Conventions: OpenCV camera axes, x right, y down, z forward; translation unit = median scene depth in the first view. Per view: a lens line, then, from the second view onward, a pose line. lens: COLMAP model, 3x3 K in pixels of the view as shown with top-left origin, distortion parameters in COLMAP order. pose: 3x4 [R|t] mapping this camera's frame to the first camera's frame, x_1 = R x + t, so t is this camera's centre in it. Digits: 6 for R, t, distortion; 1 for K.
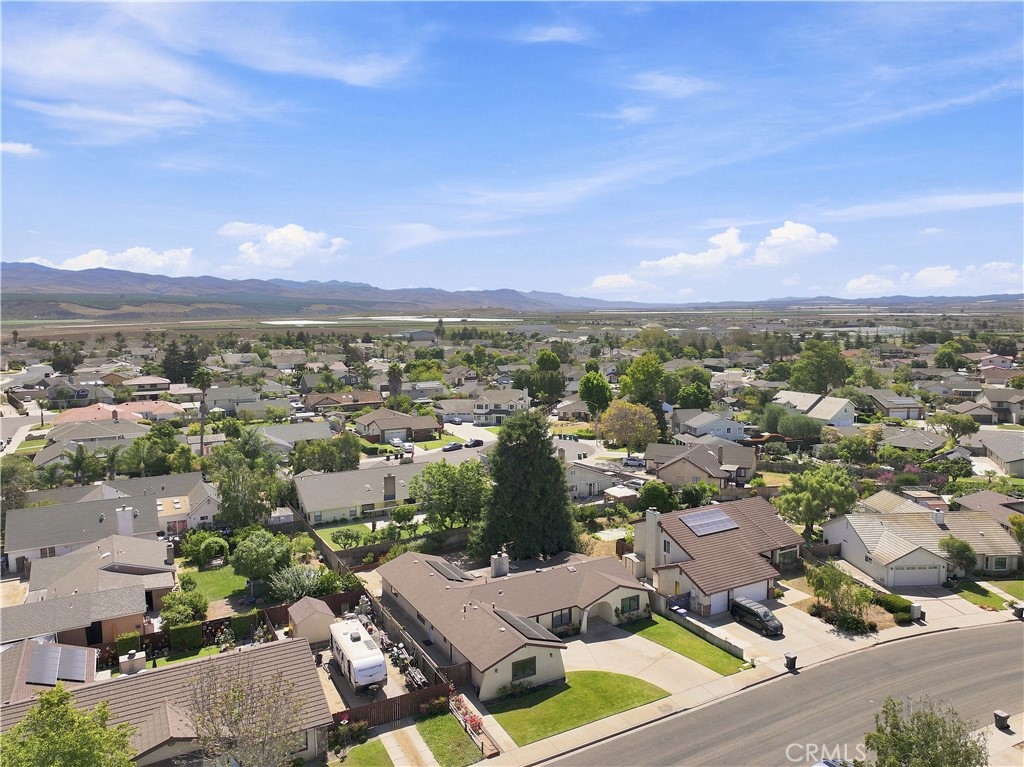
lens RADIAL K [[714.9, 0, 517.0], [0, 714.9, 385.6], [0, 0, 1]] dist [0.002345, 0.006709]
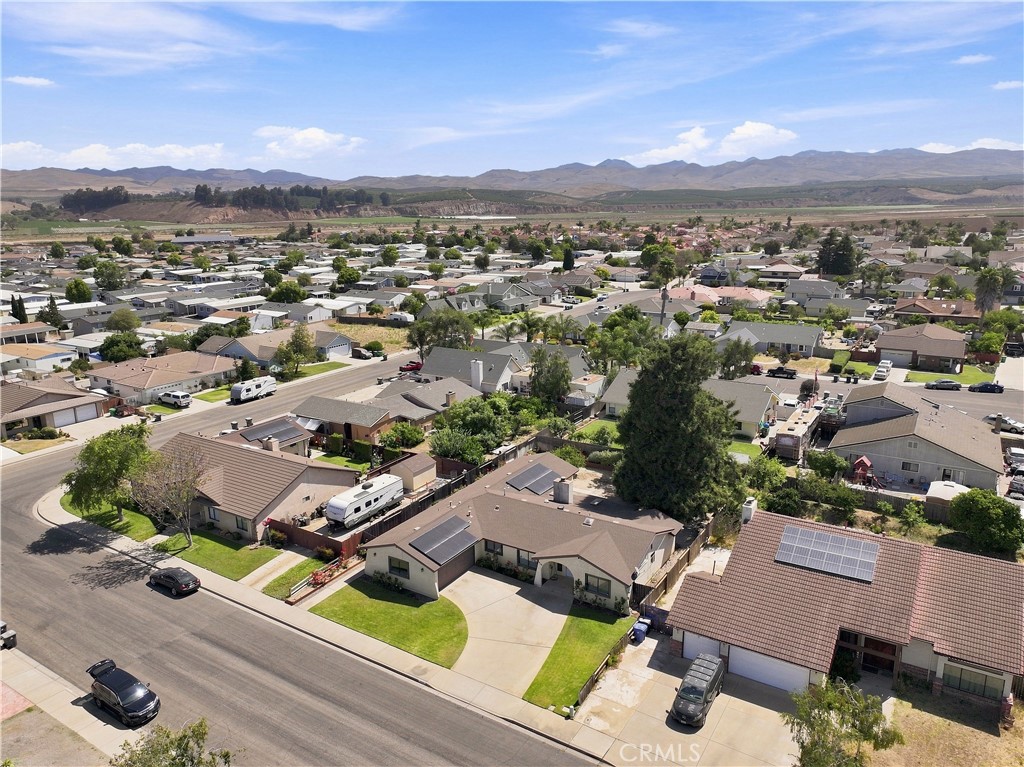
lens RADIAL K [[714.9, 0, 517.0], [0, 714.9, 385.6], [0, 0, 1]] dist [0.002345, 0.006709]
pose [[0.475823, 0.214485, -0.852988, 0.751144], [-0.079895, 0.976341, 0.200934, -0.063860], [0.875905, -0.027460, 0.481702, 0.549694]]
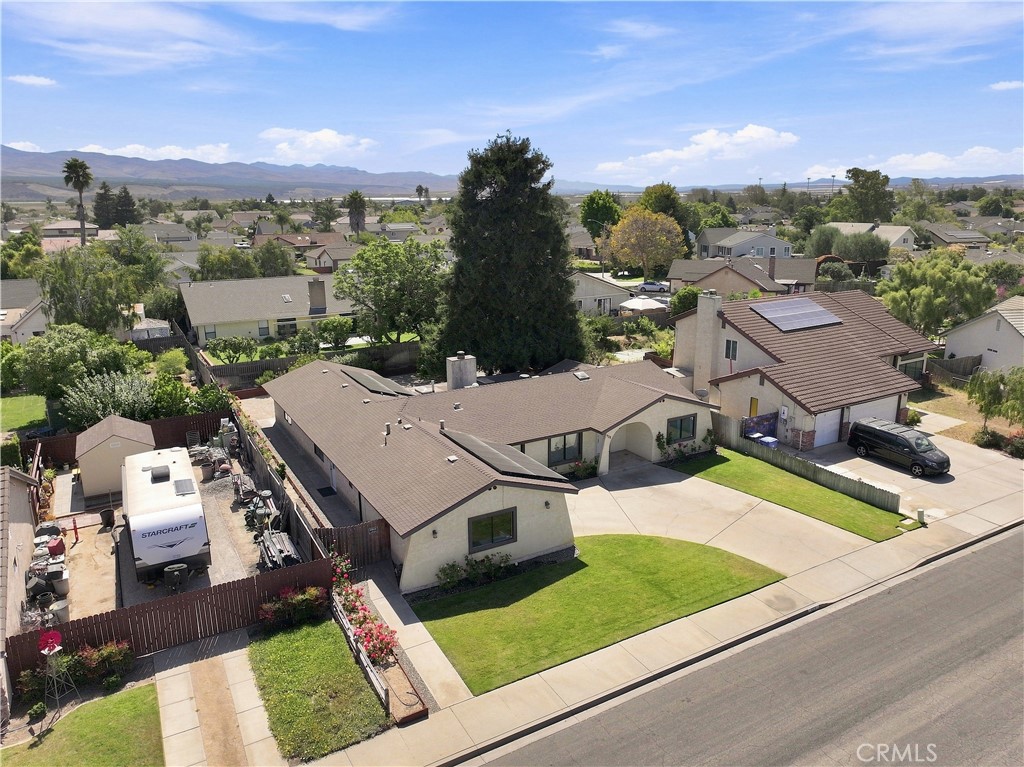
lens RADIAL K [[714.9, 0, 517.0], [0, 714.9, 385.6], [0, 0, 1]] dist [0.002345, 0.006709]
pose [[0.999948, -0.006915, 0.007478, 0.019502], [0.005677, 0.987980, 0.154480, 0.181191], [-0.008456, -0.154429, 0.987968, 0.432664]]
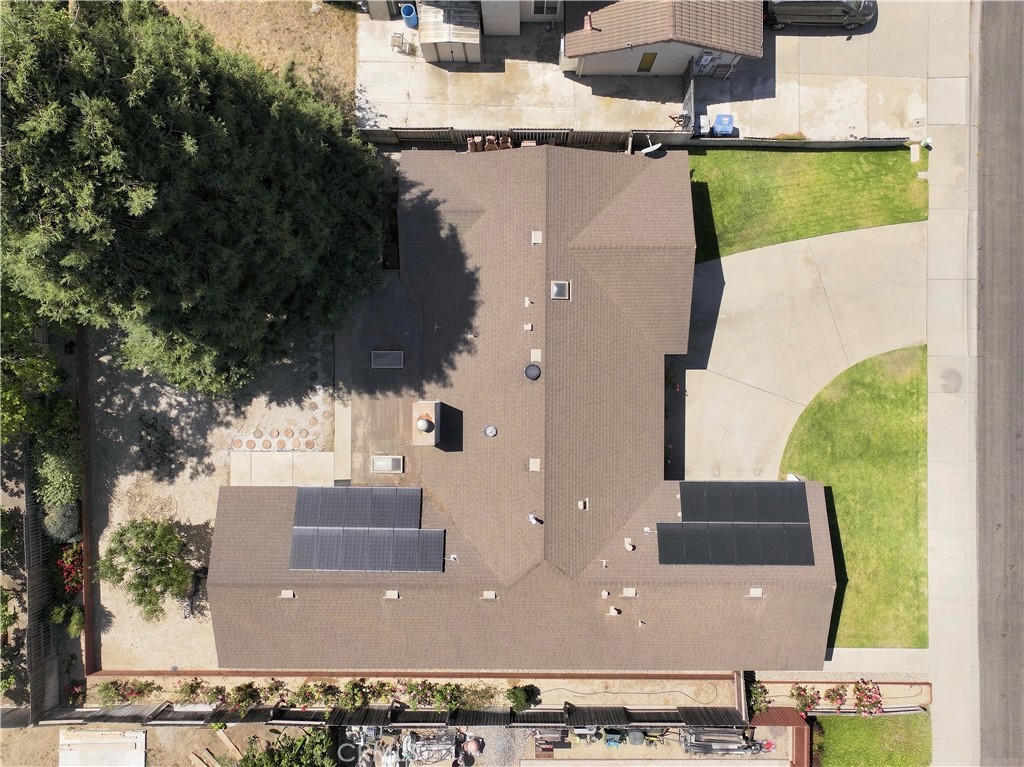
lens RADIAL K [[718.6, 0, 517.3], [0, 718.6, 376.9], [0, 0, 1]] dist [0.001213, 0.010929]
pose [[0.496184, -0.868168, 0.009280, 0.019527], [0.092241, 0.063341, 0.993720, -0.145953], [-0.863304, -0.492212, 0.111509, 0.995210]]
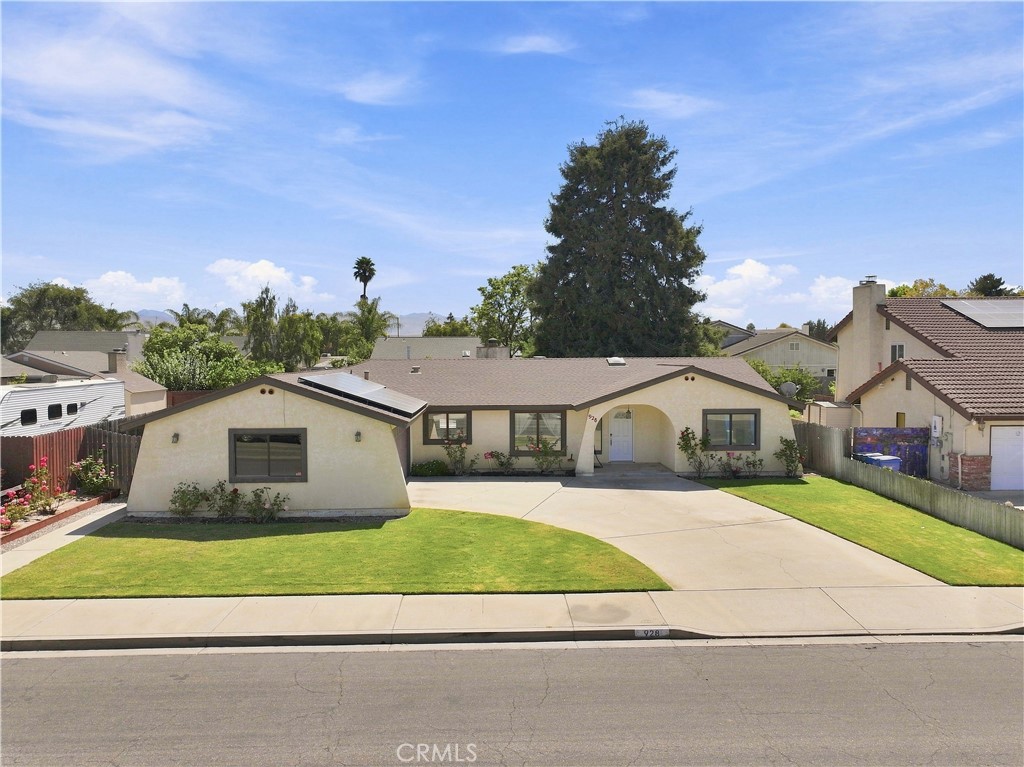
lens RADIAL K [[718.6, 0, 517.3], [0, 718.6, 376.9], [0, 0, 1]] dist [0.001213, 0.010929]
pose [[0.889247, 0.015626, -0.457160, 0.233140], [-0.047615, 0.997149, -0.058536, 0.308124], [0.454942, 0.073821, 0.887456, 0.611796]]
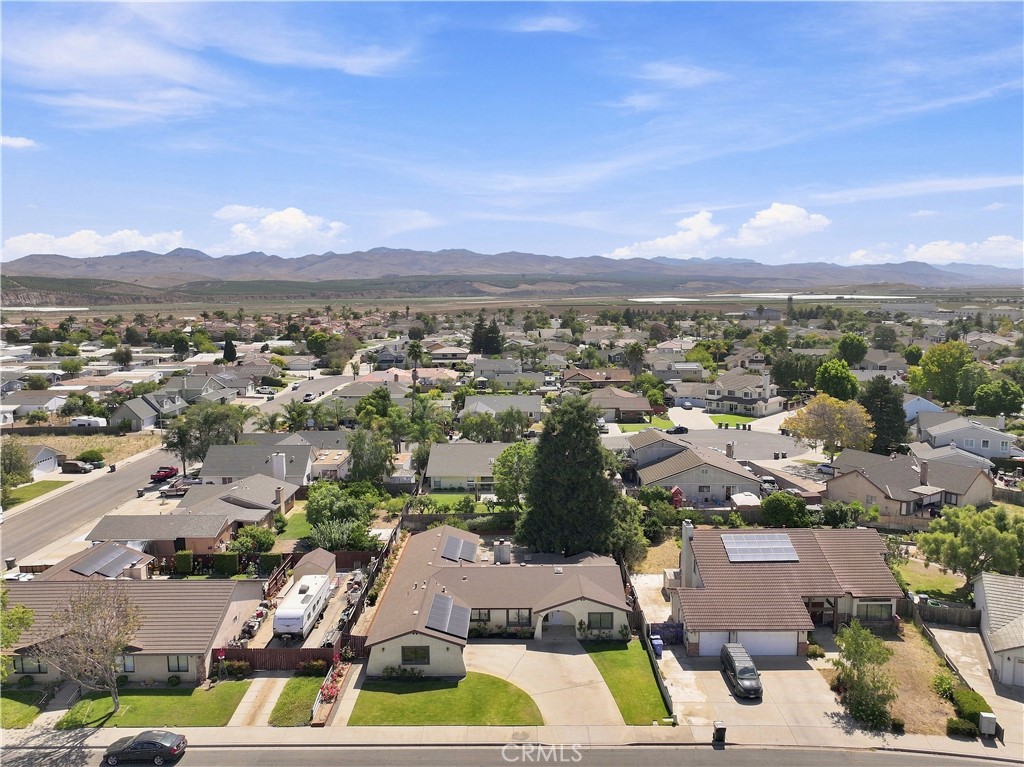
lens RADIAL K [[714.9, 0, 517.0], [0, 714.9, 385.6], [0, 0, 1]] dist [0.002345, 0.006709]
pose [[0.869109, 0.062368, -0.490673, 0.490012], [-0.046873, 0.997939, 0.043819, -0.020419], [0.492395, -0.015084, 0.870241, 0.180326]]
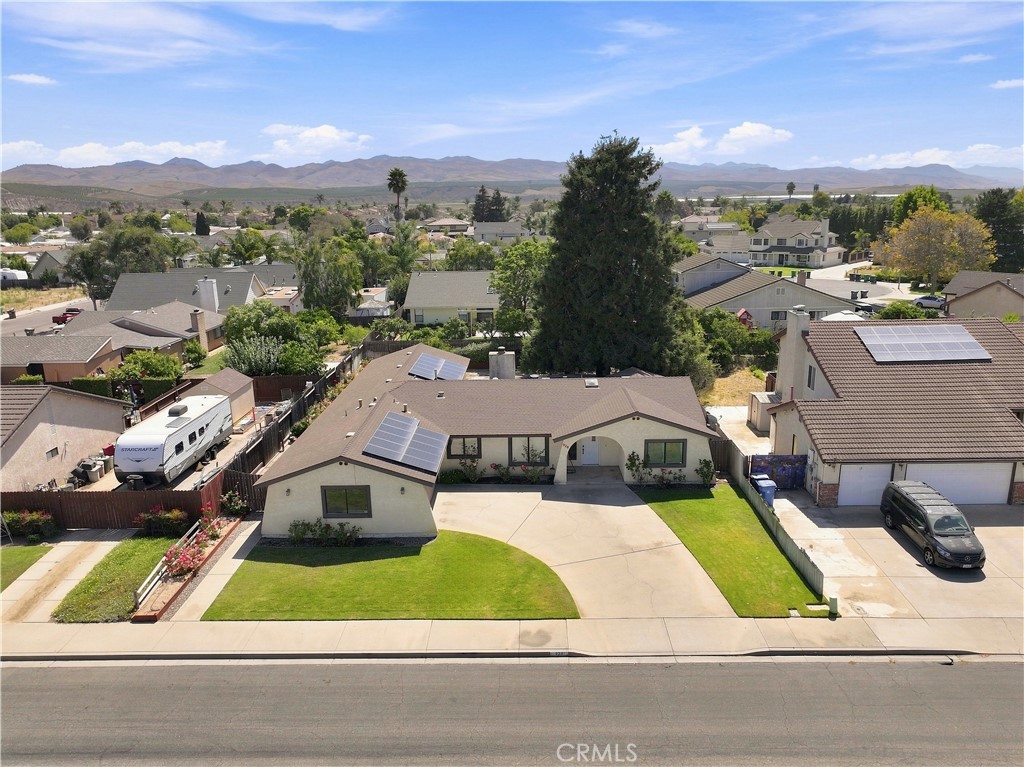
lens RADIAL K [[718.6, 0, 517.3], [0, 718.6, 376.9], [0, 0, 1]] dist [0.001213, 0.010929]
pose [[0.864873, 0.109824, -0.489830, 0.321226], [-0.038703, 0.987459, 0.153061, 0.173346], [0.500497, -0.113421, 0.858276, 0.496091]]
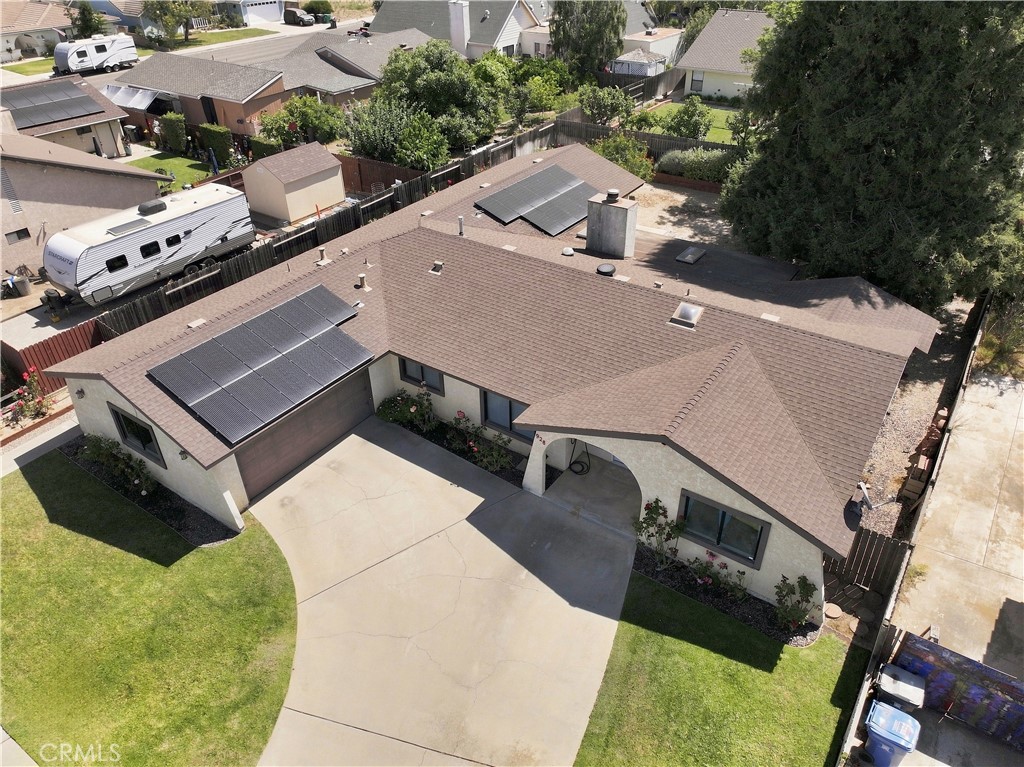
lens RADIAL K [[717.9, 0, 516.8], [0, 717.9, 382.4], [0, 0, 1]] dist [0.002707, 0.012718]
pose [[0.439422, 0.502178, -0.744799, 0.288812], [-0.082492, 0.848194, 0.523222, 0.140179], [0.894485, -0.168475, 0.414141, 0.850036]]
